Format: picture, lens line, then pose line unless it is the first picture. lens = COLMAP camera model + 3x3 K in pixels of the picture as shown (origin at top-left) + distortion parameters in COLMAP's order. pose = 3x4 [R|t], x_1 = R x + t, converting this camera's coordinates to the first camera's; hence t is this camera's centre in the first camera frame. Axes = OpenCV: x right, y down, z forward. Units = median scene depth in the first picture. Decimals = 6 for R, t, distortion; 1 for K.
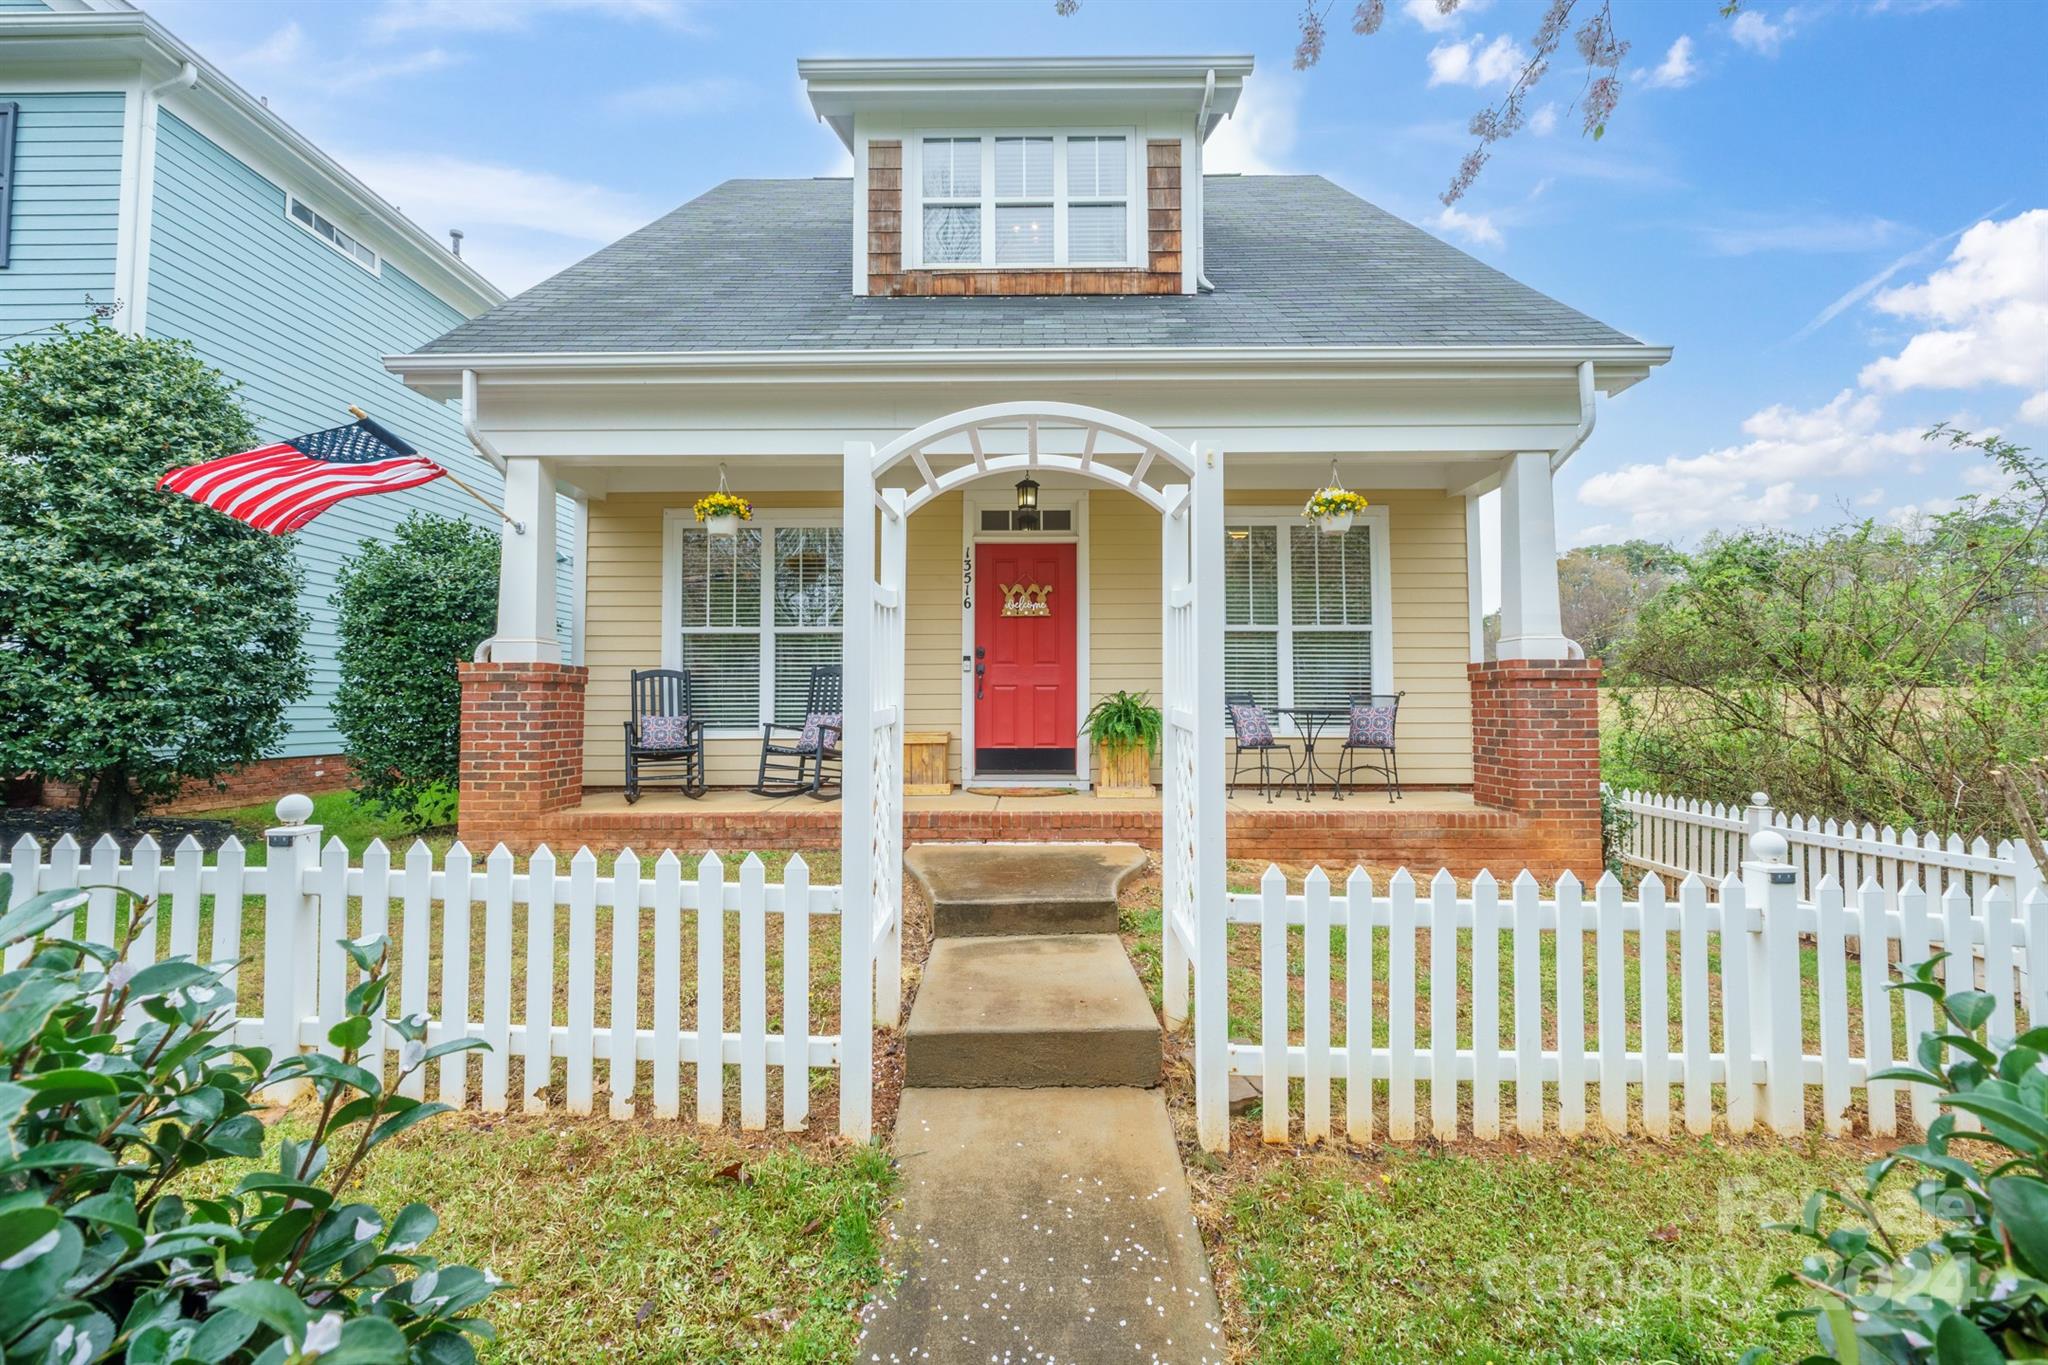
lens RADIAL K [[853.2, 0, 1024.0], [0, 853.2, 682.5], [0, 0, 1]] dist [-0.004266, -0.000256]
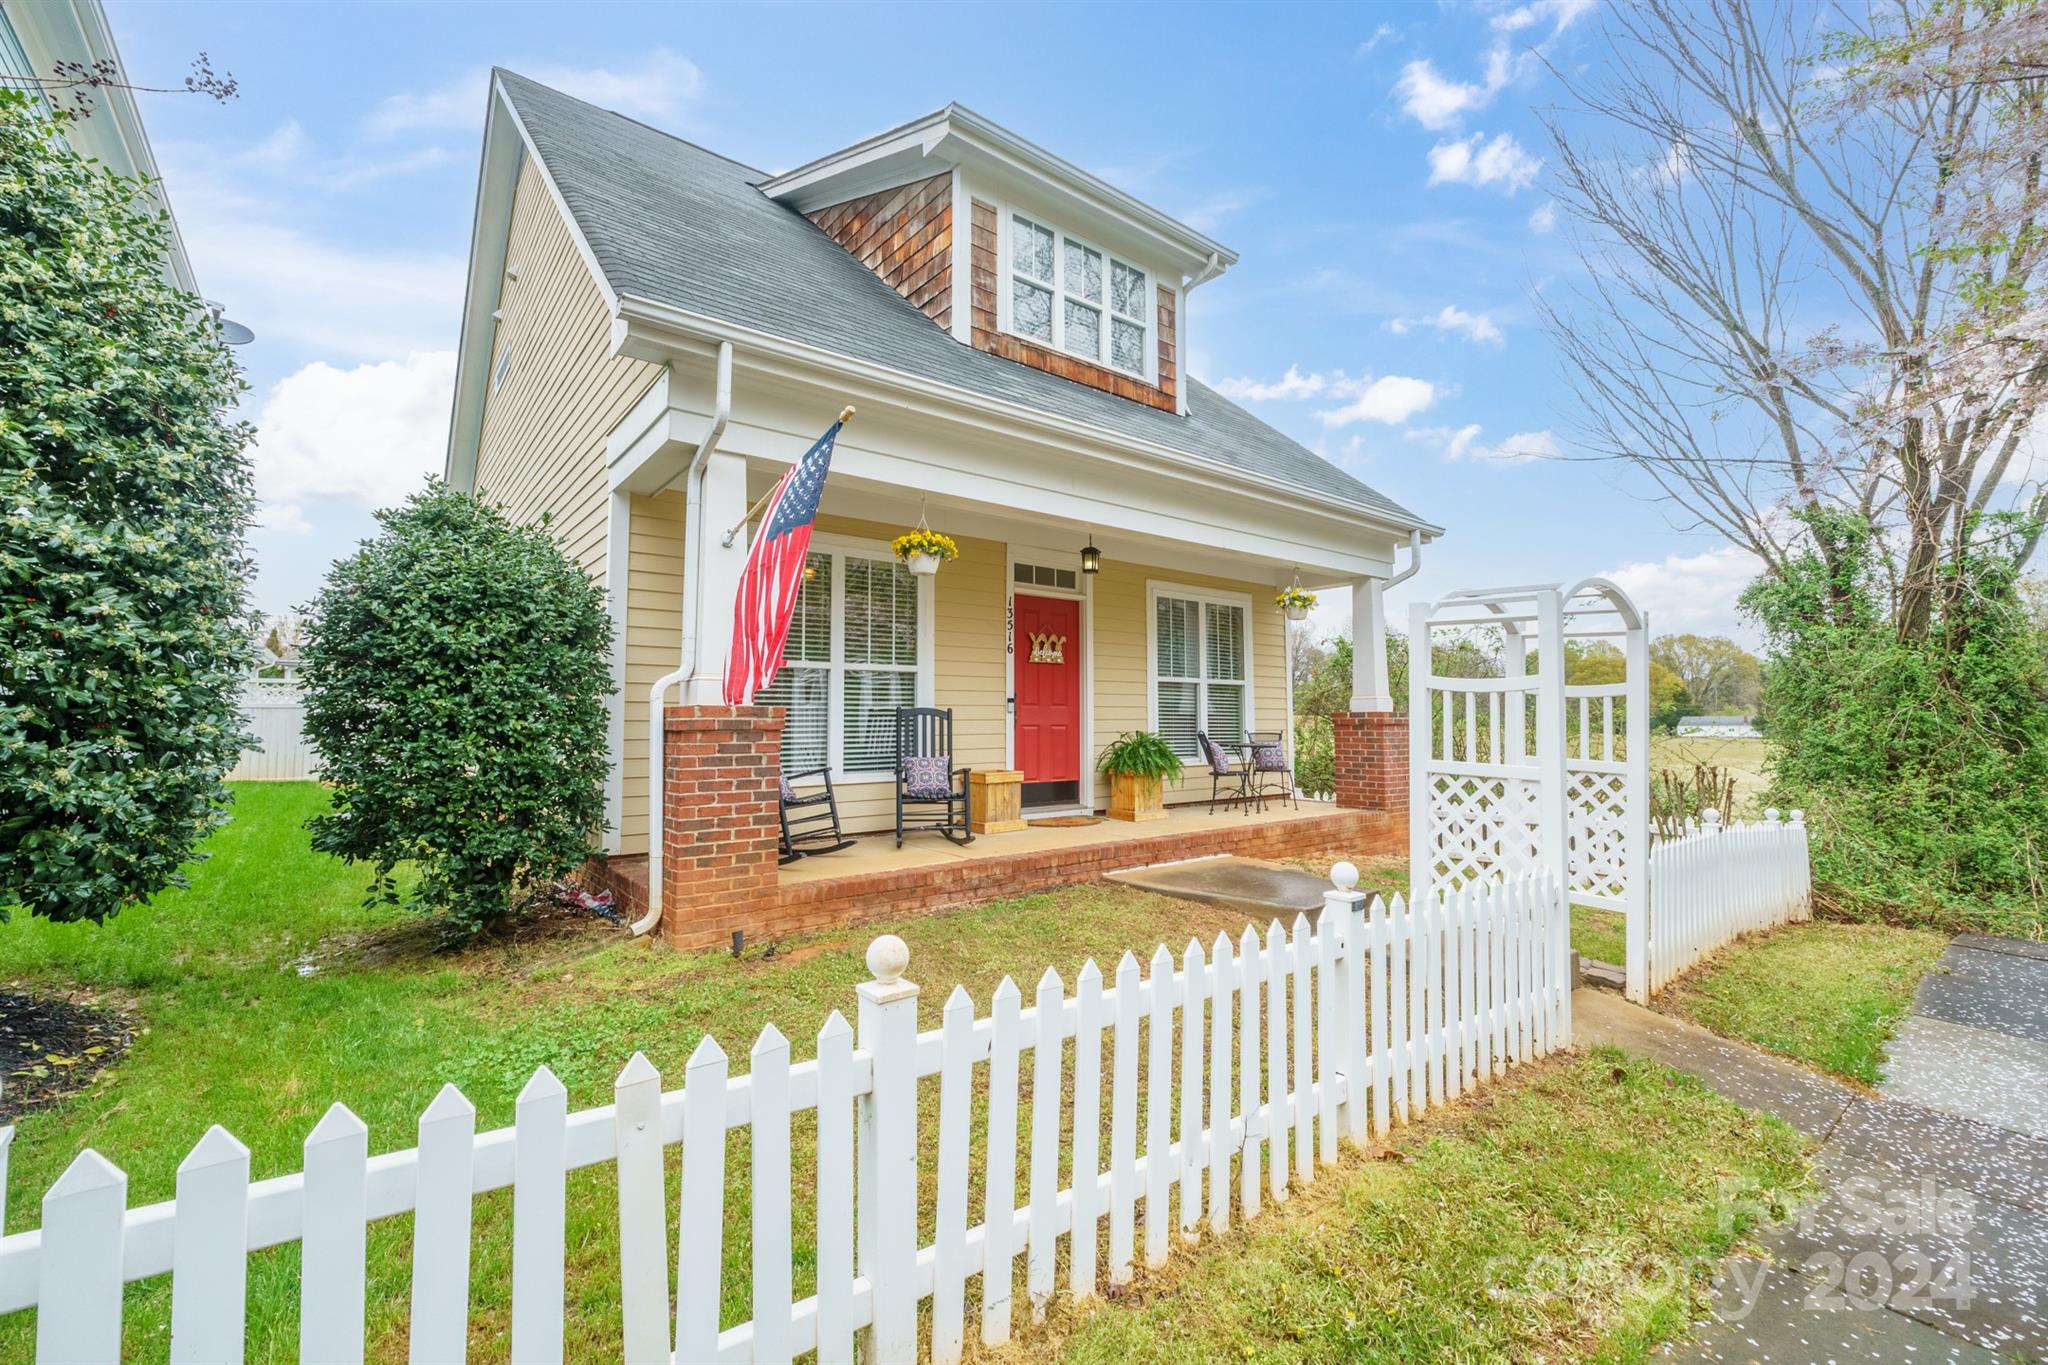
lens RADIAL K [[853.2, 0, 1024.0], [0, 853.2, 682.5], [0, 0, 1]] dist [-0.004266, -0.000256]
pose [[0.779818, 0.028822, 0.625342, -0.761941], [-0.017853, 0.999557, -0.023807, -0.026922], [-0.625751, 0.007401, 0.779988, 0.163390]]
